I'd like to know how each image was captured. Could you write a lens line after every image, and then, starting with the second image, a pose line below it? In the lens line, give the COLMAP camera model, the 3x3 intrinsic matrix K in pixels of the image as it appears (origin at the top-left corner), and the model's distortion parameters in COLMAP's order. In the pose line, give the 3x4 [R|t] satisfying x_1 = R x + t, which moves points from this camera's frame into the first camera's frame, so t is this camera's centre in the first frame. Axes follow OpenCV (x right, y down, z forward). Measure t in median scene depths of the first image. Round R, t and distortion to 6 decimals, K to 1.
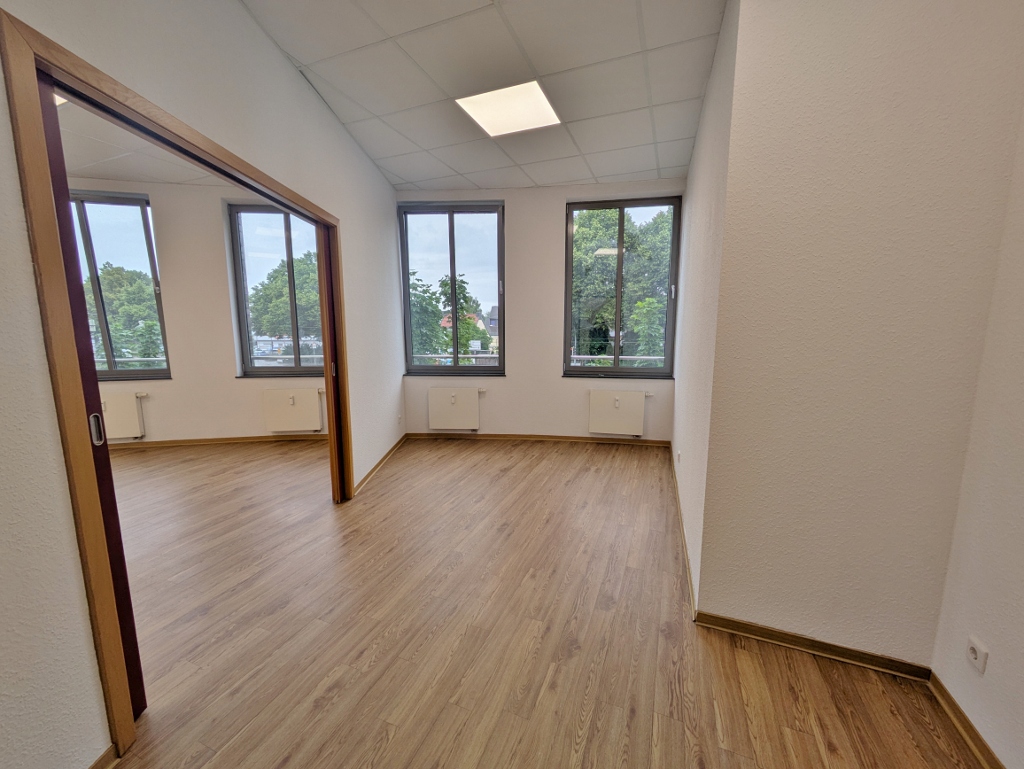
lens RADIAL K [[406.3, 0, 537.1], [0, 406.3, 386.4], [0, 0, 1]] dist [0.001669, 0.000650]
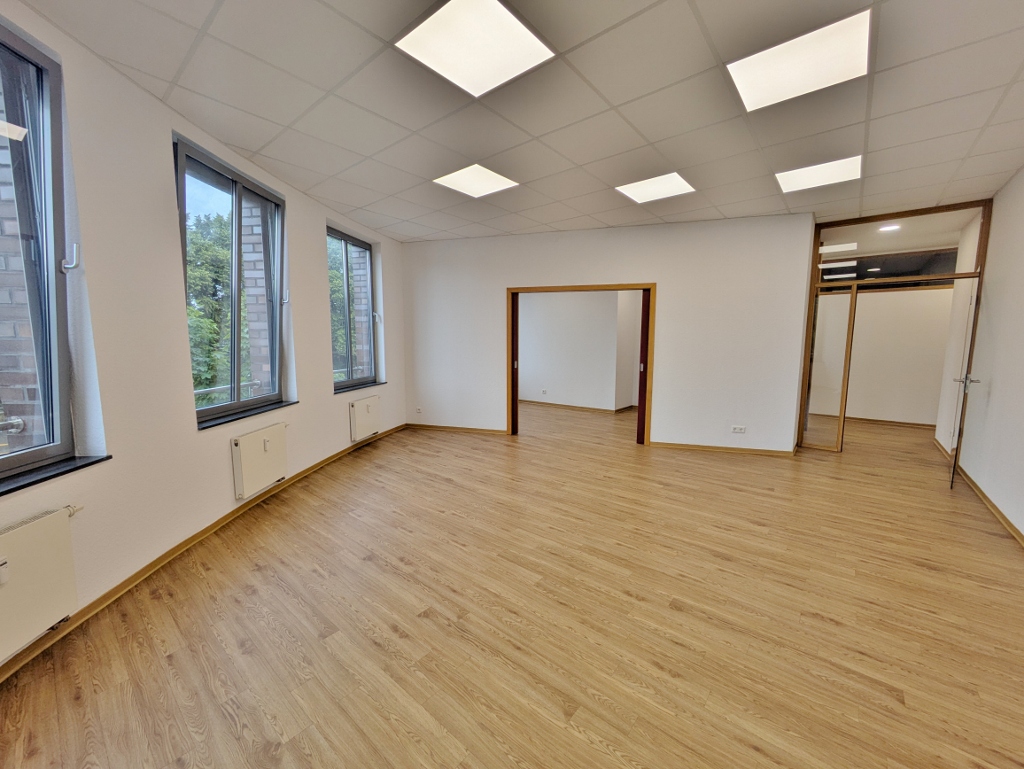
lens RADIAL K [[406.3, 0, 515.3], [0, 406.3, 384.5], [0, 0, 1]] dist [0.001669, 0.000650]
pose [[0.280967, -0.101427, 0.954343, -1.767461], [0.135155, 0.988671, 0.065285, -0.052355], [-0.950153, 0.110641, 0.291492, 0.333612]]
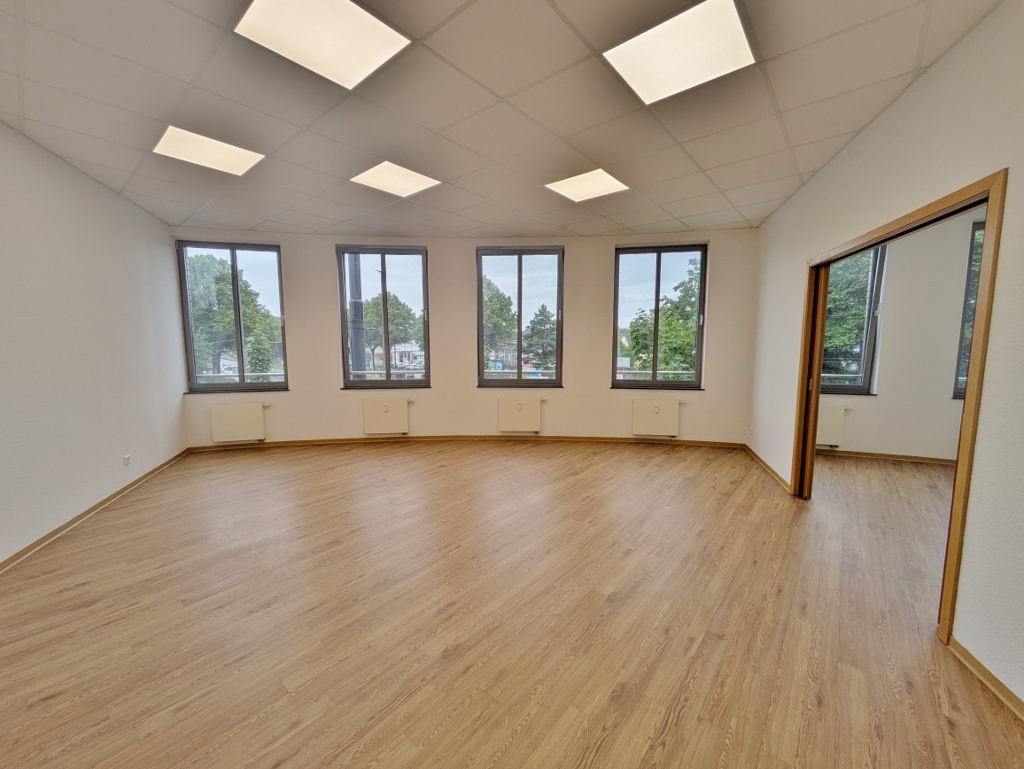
lens RADIAL K [[406.3, 0, 512.2], [0, 406.3, 391.6], [0, 0, 1]] dist [0.001669, 0.000650]
pose [[0.956452, 0.034091, -0.289892, -0.756999], [-0.041500, 0.998949, -0.019447, 0.029567], [0.288924, 0.030630, 0.956862, -0.271213]]
